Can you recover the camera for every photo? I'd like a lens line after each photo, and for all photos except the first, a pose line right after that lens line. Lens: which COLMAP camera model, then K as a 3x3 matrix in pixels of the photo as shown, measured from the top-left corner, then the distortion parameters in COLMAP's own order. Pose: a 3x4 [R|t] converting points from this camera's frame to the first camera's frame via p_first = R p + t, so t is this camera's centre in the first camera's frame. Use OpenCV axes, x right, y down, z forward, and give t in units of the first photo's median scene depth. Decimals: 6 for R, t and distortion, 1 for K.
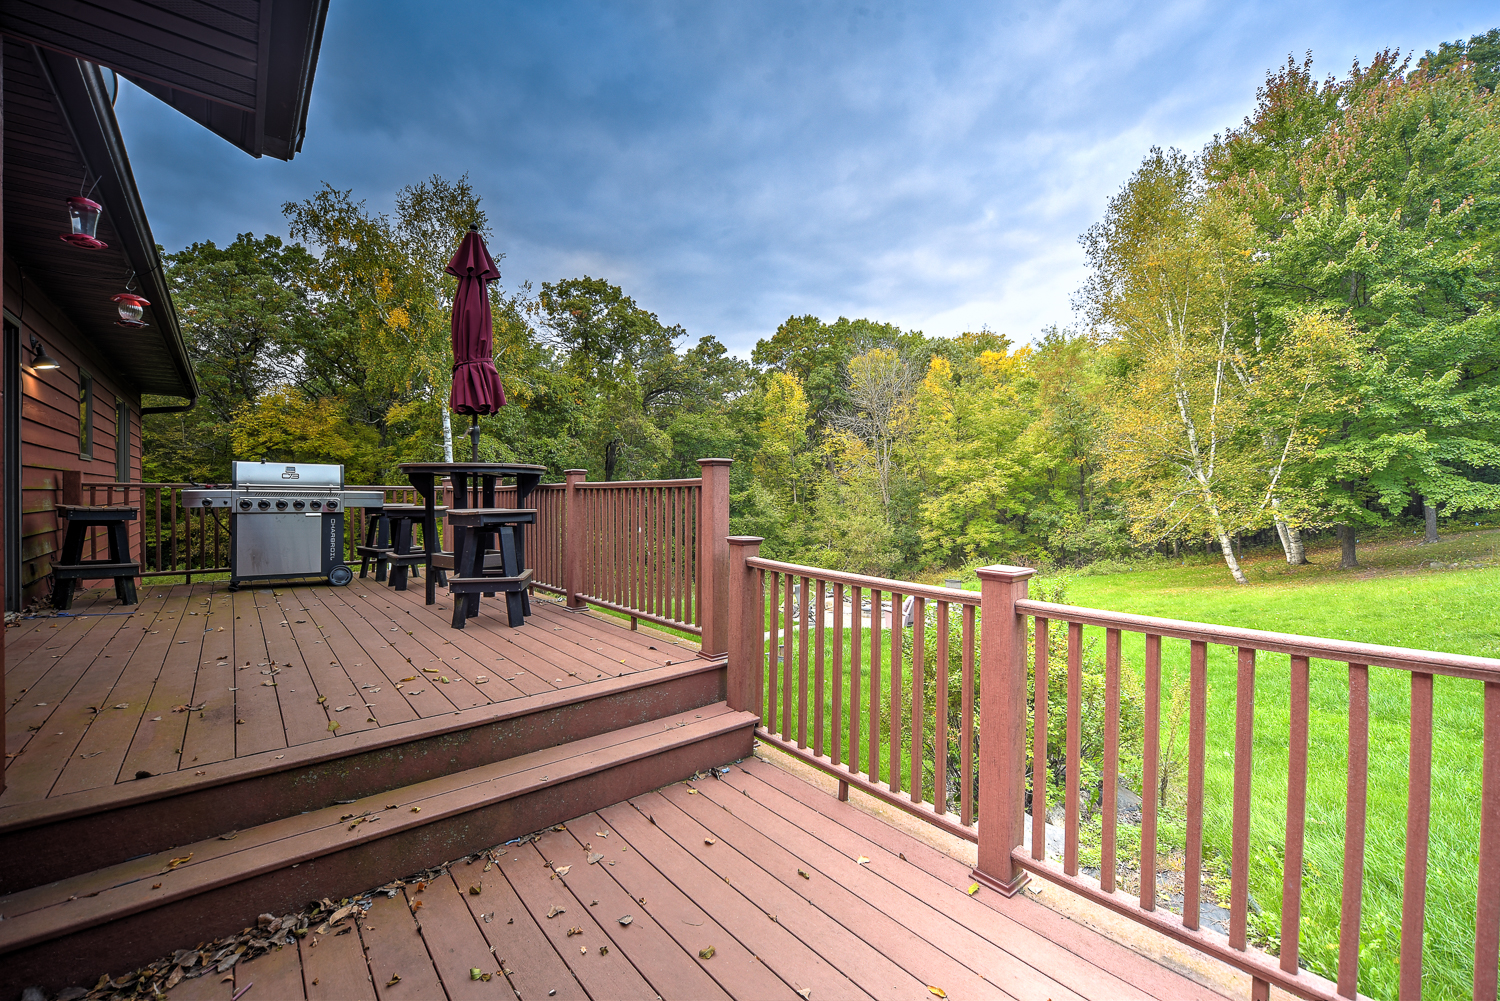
lens RADIAL K [[629.2, 0, 751.2], [0, 629.2, 508.3], [0, 0, 1]] dist [-0.008505, 0.002193]
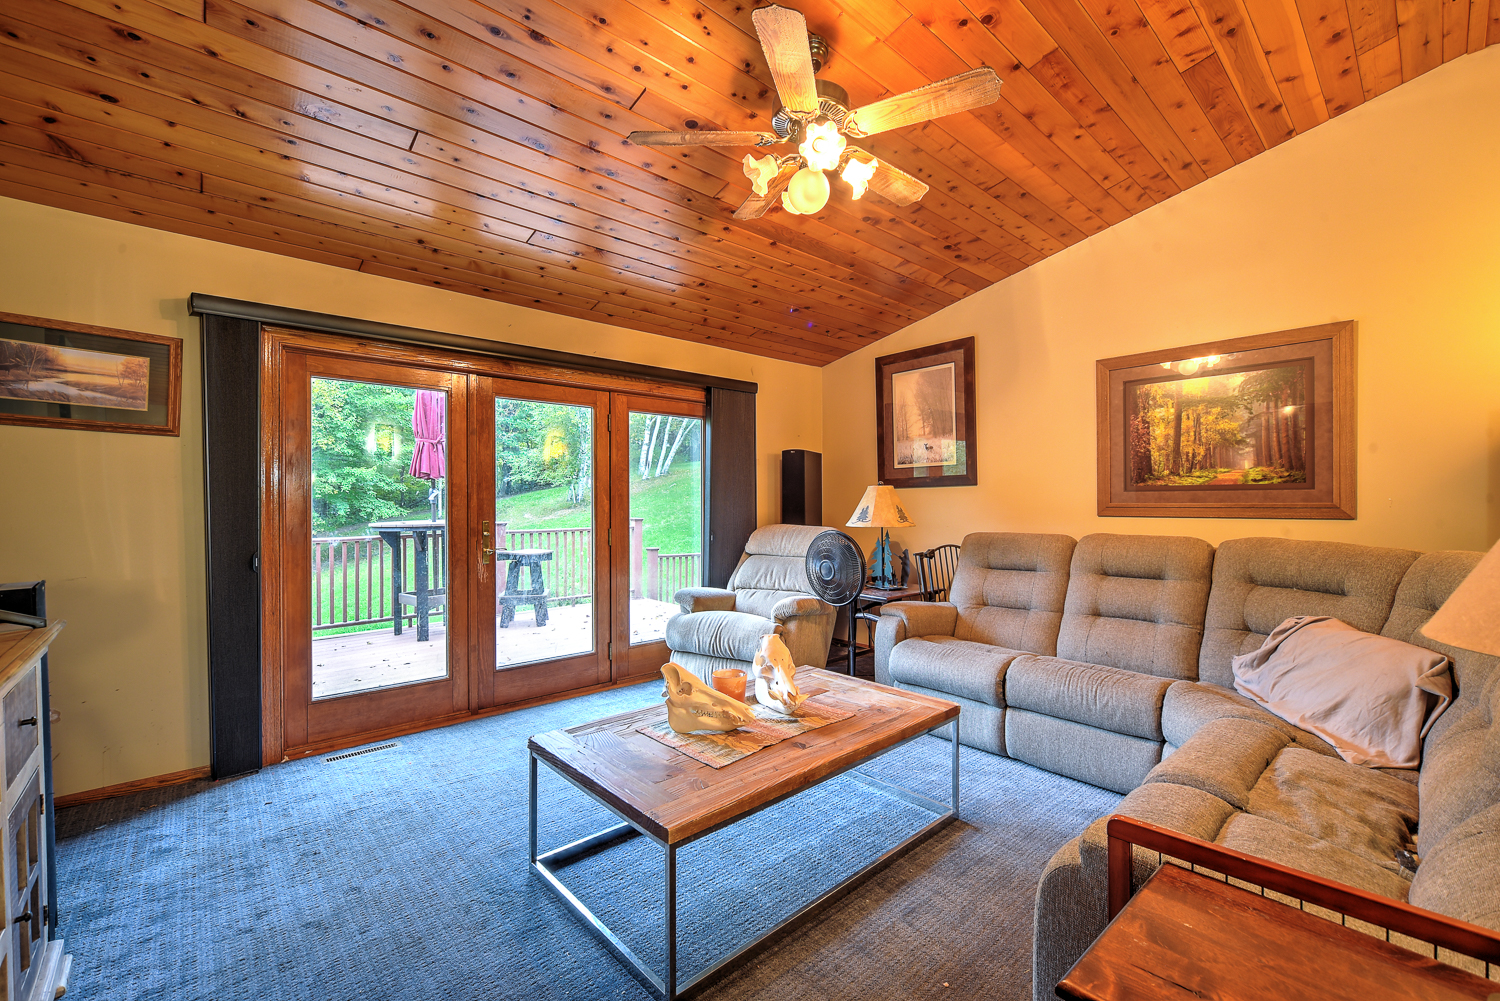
lens RADIAL K [[629.2, 0, 755.6], [0, 629.2, 505.9], [0, 0, 1]] dist [-0.008505, 0.002193]
pose [[-0.041535, -0.011713, 0.999068, -0.194917], [0.020954, 0.999701, 0.012592, -0.012134], [-0.998917, 0.021458, -0.041277, 0.055865]]
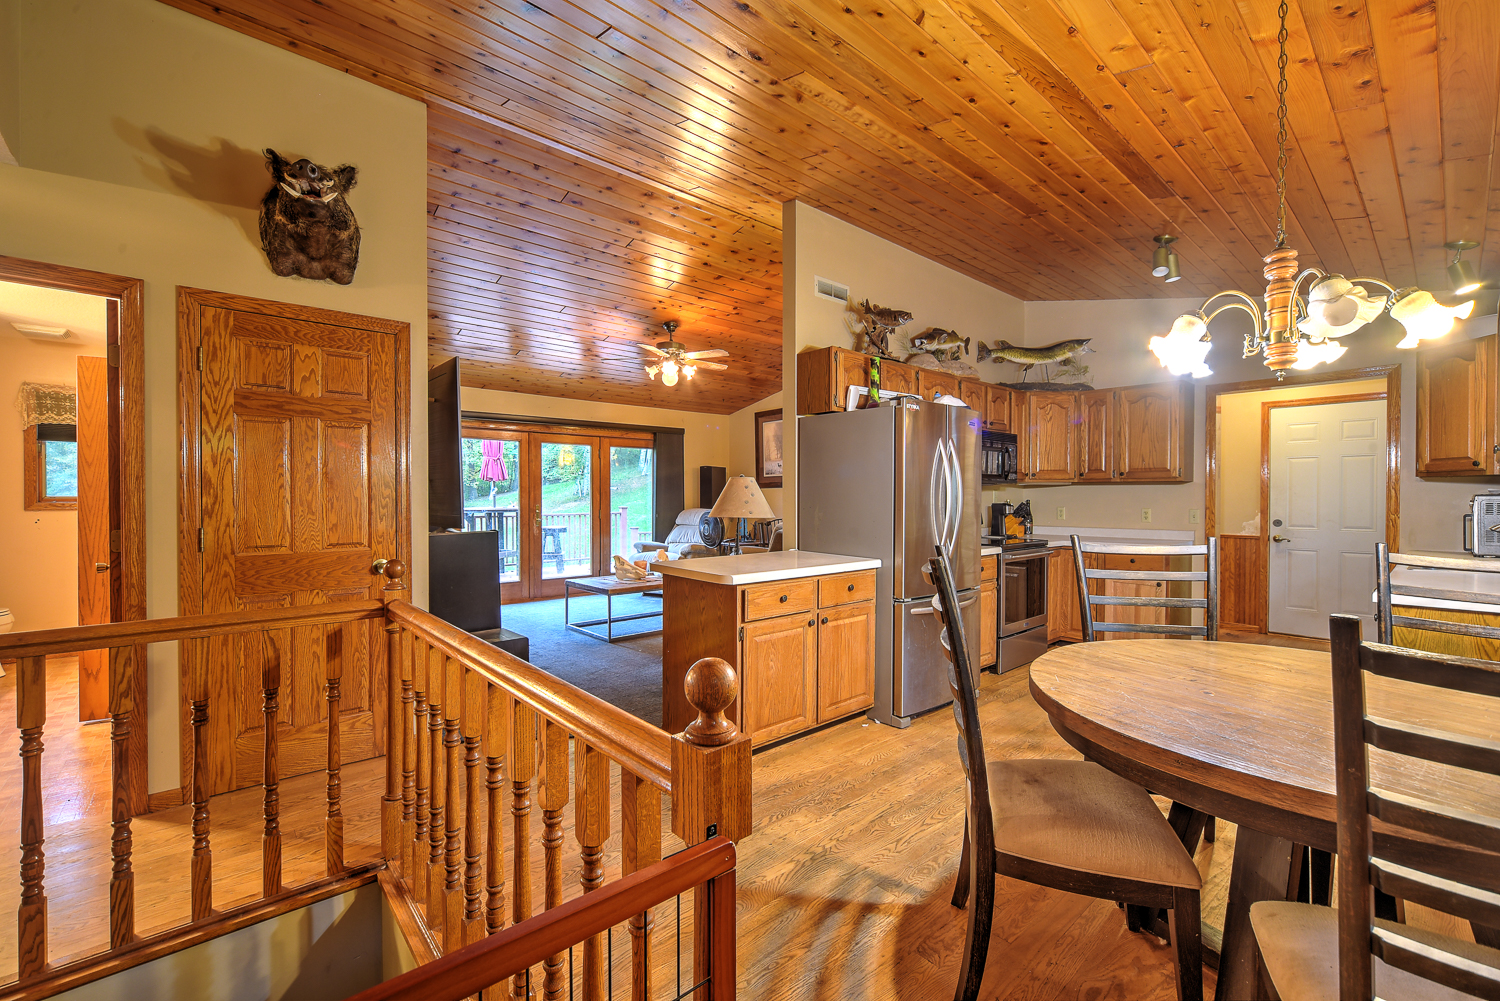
lens RADIAL K [[629.2, 0, 754.0], [0, 629.2, 500.4], [0, 0, 1]] dist [-0.008505, 0.002193]
pose [[-0.032543, -0.011442, 0.999405, -0.937408], [0.019861, 0.999730, 0.012093, -0.010934], [-0.999273, 0.020243, -0.032307, -0.119804]]
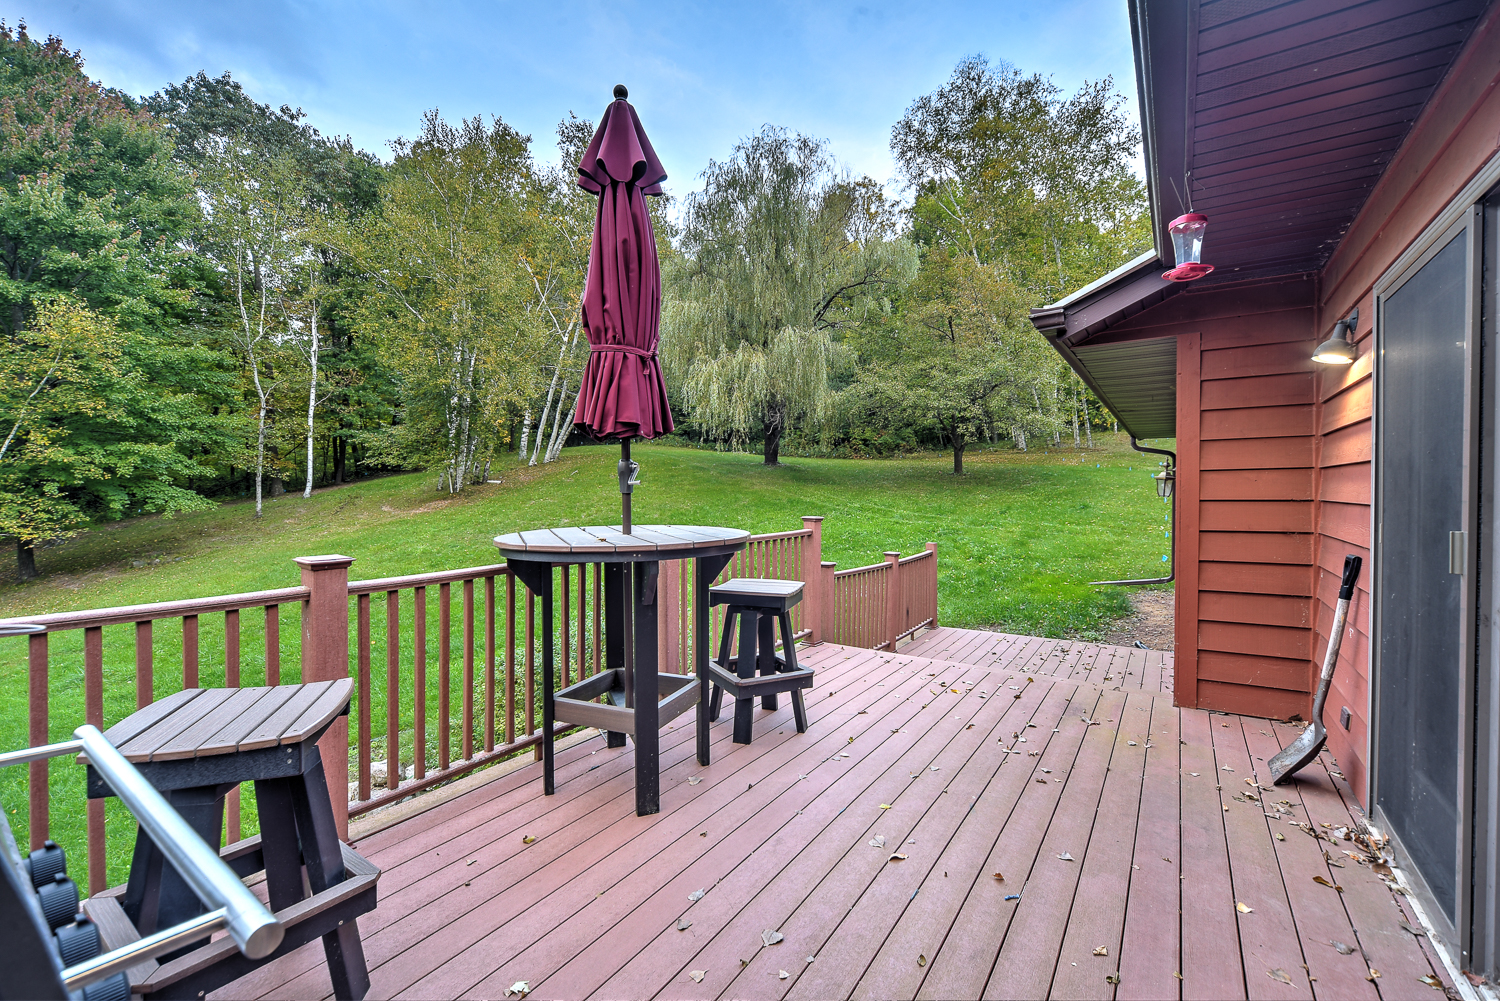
lens RADIAL K [[629.2, 0, 761.6], [0, 629.2, 502.4], [0, 0, 1]] dist [-0.008505, 0.002193]
pose [[-0.290986, -0.023197, 0.956446, -0.118424], [0.017000, 0.999423, 0.029412, -0.013680], [-0.956576, 0.024818, -0.290424, 0.128400]]
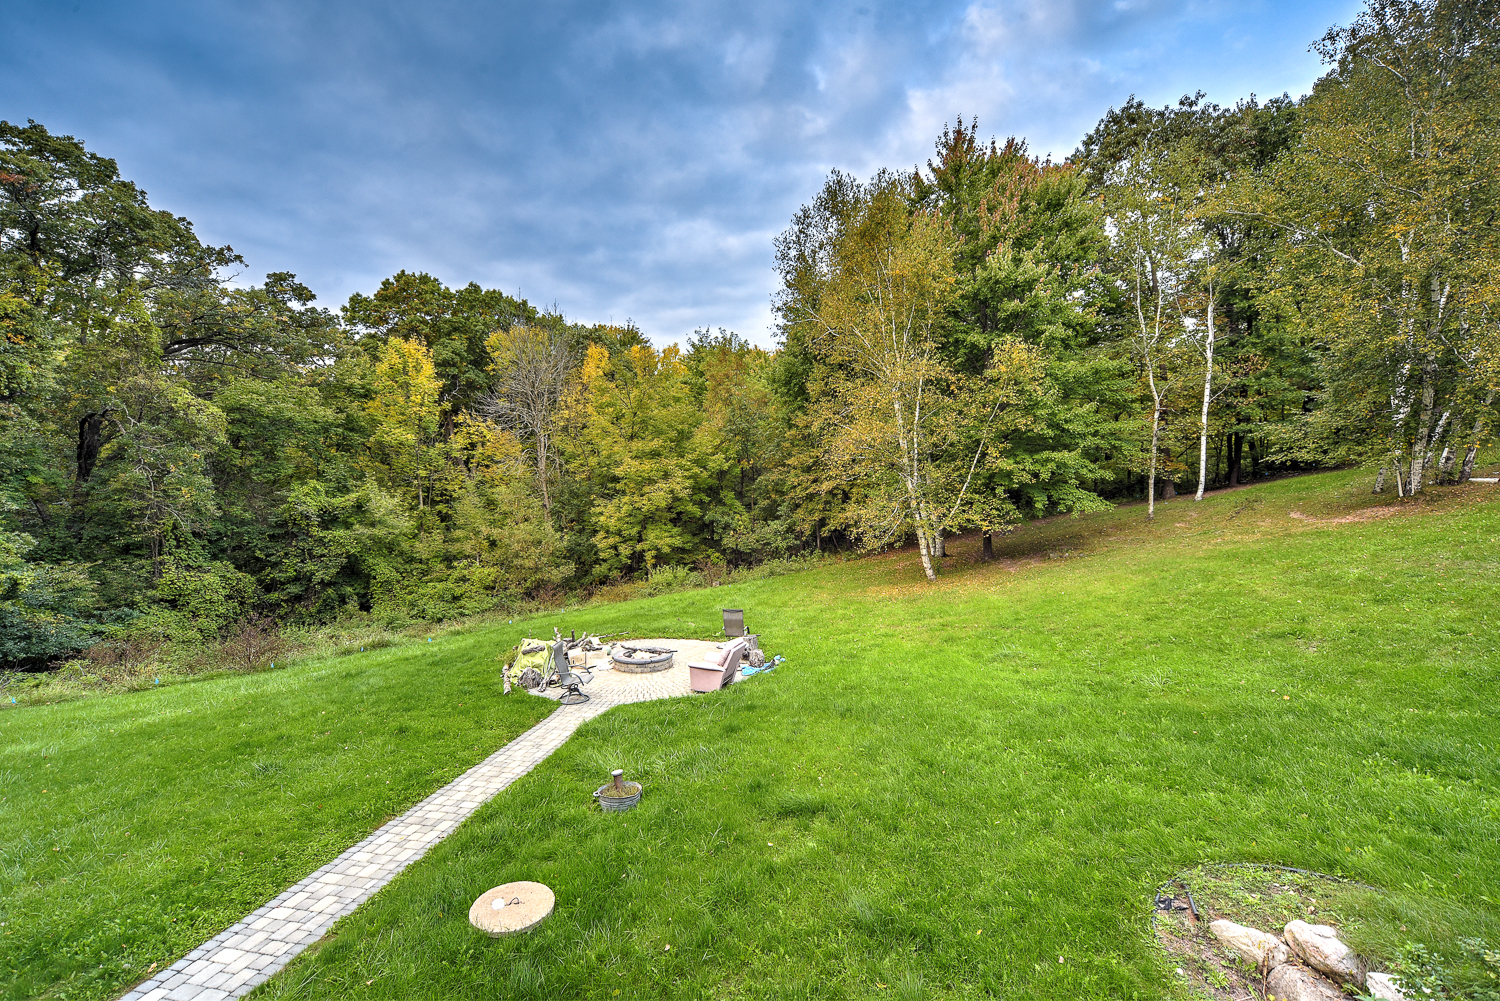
lens RADIAL K [[629.2, 0, 753.2], [0, 629.2, 501.7], [0, 0, 1]] dist [-0.008505, 0.002193]
pose [[0.811959, -0.012540, 0.583580, -0.063249], [0.014043, 0.999899, 0.001947, -0.013676], [-0.583546, 0.006614, 0.812053, 0.149723]]
